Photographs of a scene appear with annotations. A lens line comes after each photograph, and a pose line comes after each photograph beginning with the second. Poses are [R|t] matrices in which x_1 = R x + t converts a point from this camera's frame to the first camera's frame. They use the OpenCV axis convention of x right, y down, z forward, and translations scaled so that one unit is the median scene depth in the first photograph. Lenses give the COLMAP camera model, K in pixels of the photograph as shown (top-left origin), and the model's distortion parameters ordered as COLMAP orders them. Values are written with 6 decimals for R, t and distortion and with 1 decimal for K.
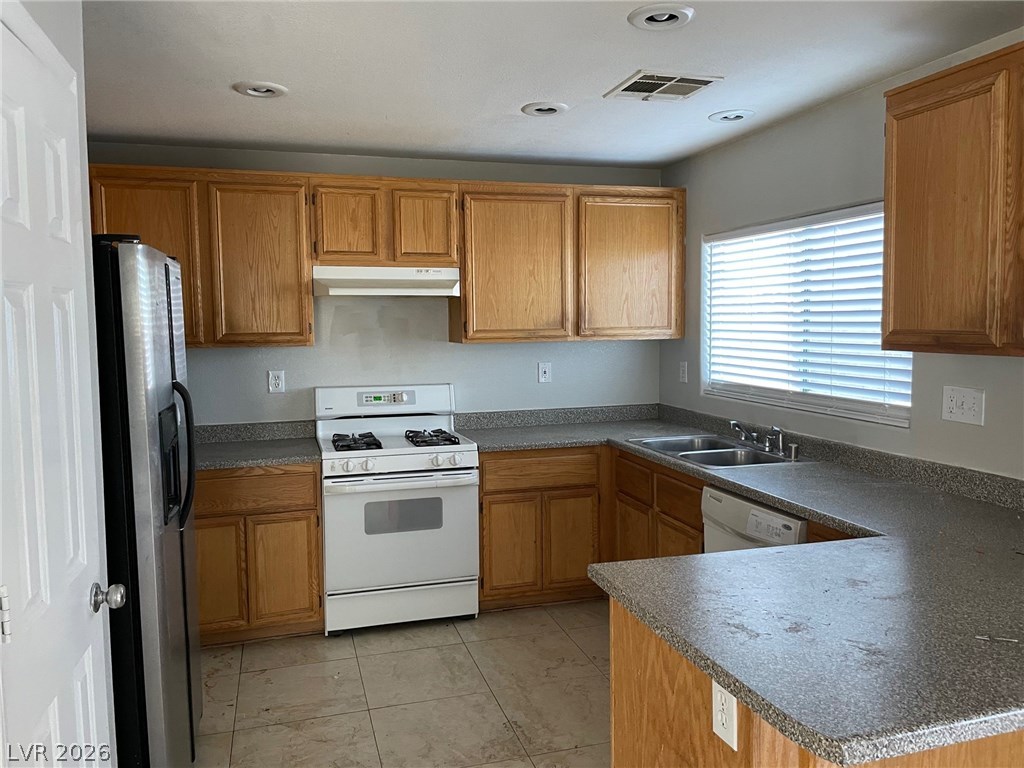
lens RADIAL K [[776.4, 0, 508.4], [0, 776.4, 380.3], [0, 0, 1]] dist [0.068745, -0.095698]
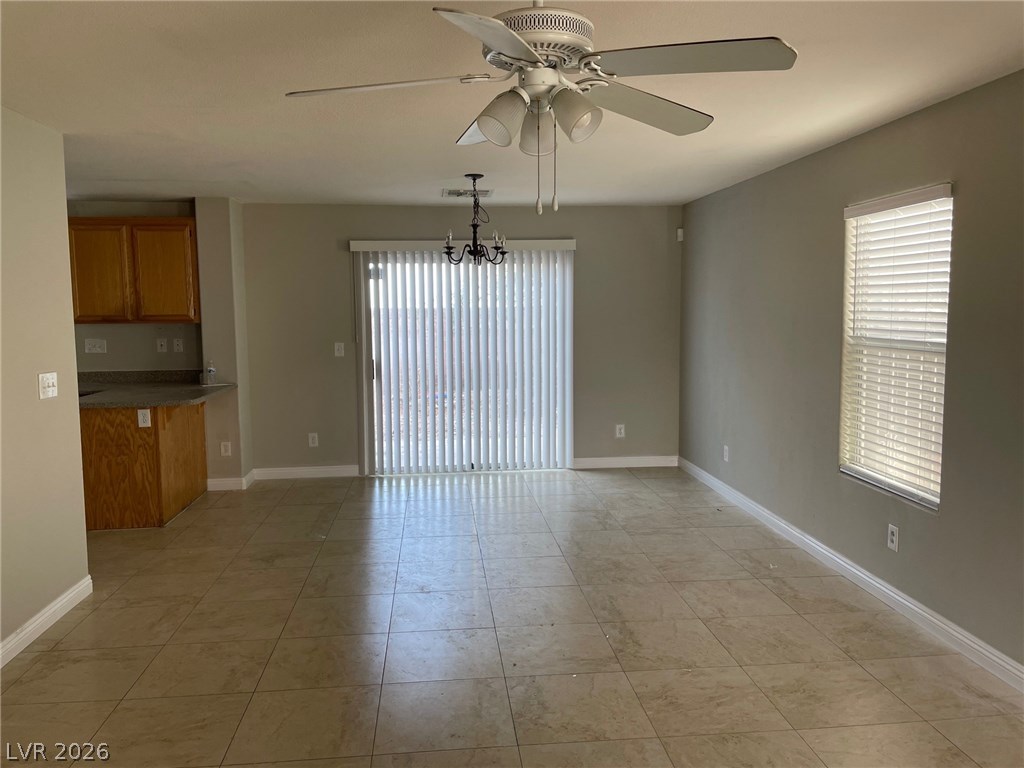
lens RADIAL K [[776.4, 0, 511.4], [0, 776.4, 382.8], [0, 0, 1]] dist [0.068745, -0.095698]
pose [[0.188657, -0.090179, 0.977894, -1.185419], [0.080201, 0.993863, 0.076180, 0.047514], [-0.978763, 0.064056, 0.194732, -0.555829]]
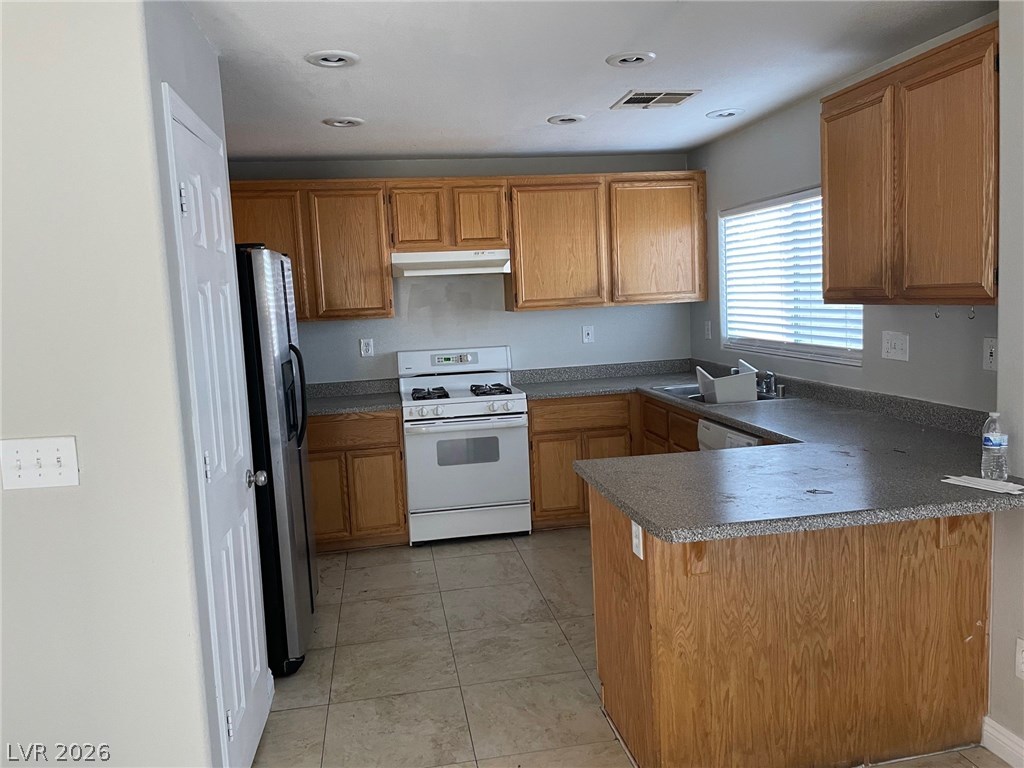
lens RADIAL K [[776.4, 0, 514.1], [0, 776.4, 377.2], [0, 0, 1]] dist [0.068745, -0.095698]
pose [[0.992872, -0.024109, -0.116723, 0.089909], [0.027933, 0.999122, 0.031234, 0.018909], [0.115868, -0.034272, 0.992673, -0.230984]]
